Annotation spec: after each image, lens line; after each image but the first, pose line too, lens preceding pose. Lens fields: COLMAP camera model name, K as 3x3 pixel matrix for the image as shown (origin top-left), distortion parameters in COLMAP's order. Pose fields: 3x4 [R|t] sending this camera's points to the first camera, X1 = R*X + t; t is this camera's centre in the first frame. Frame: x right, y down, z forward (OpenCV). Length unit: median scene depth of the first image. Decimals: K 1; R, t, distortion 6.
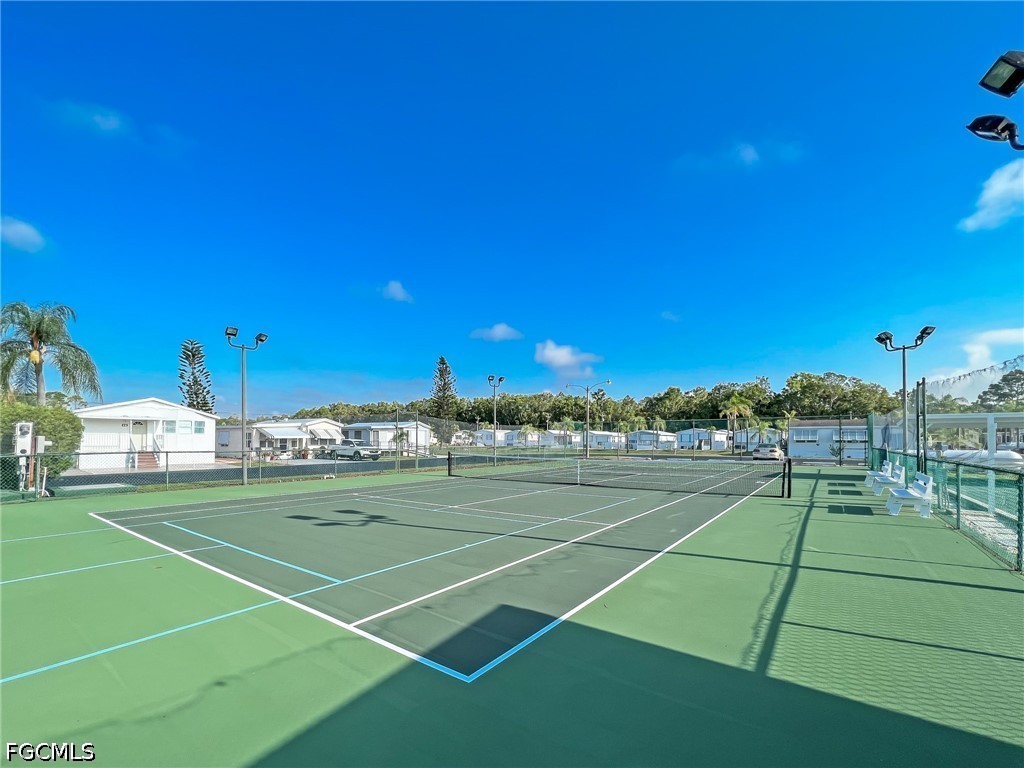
lens RADIAL K [[426.9, 0, 512.0], [0, 426.9, 384.0], [0, 0, 1]] dist [-0.001124, 0.005078]
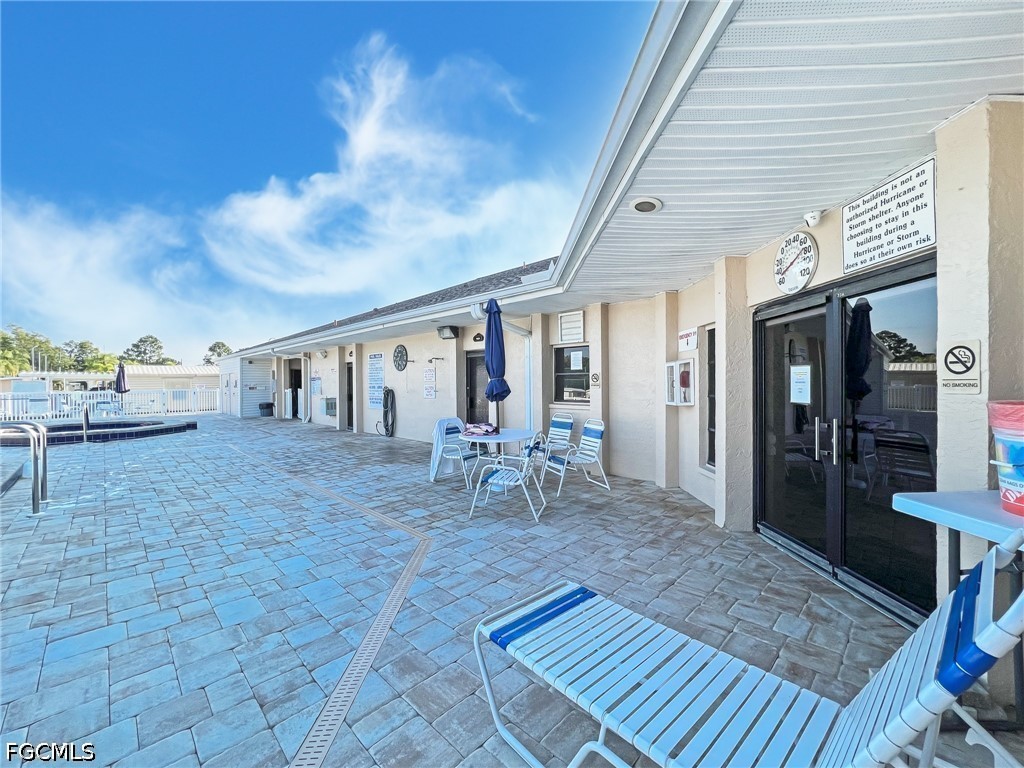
lens RADIAL K [[426.9, 0, 512.0], [0, 426.9, 384.0], [0, 0, 1]] dist [-0.001124, 0.005078]
pose [[0.192980, -0.006217, 0.981183, 0.021701], [-0.119457, 0.992393, 0.029783, -0.040899], [-0.973904, -0.122957, 0.190769, -0.314683]]
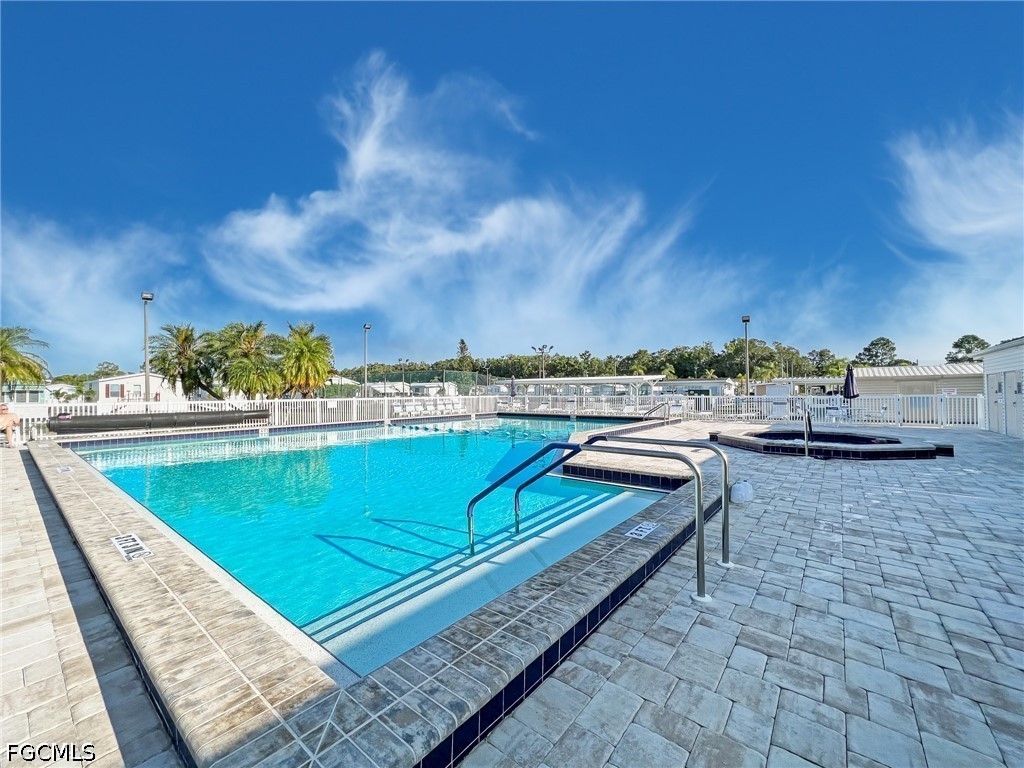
lens RADIAL K [[426.9, 0, 512.0], [0, 426.9, 384.0], [0, 0, 1]] dist [-0.001124, 0.005078]
pose [[0.999174, -0.010455, -0.039280, 0.040453], [0.014773, 0.993675, 0.111322, -0.038170], [0.037868, -0.111810, 0.993008, -0.291706]]
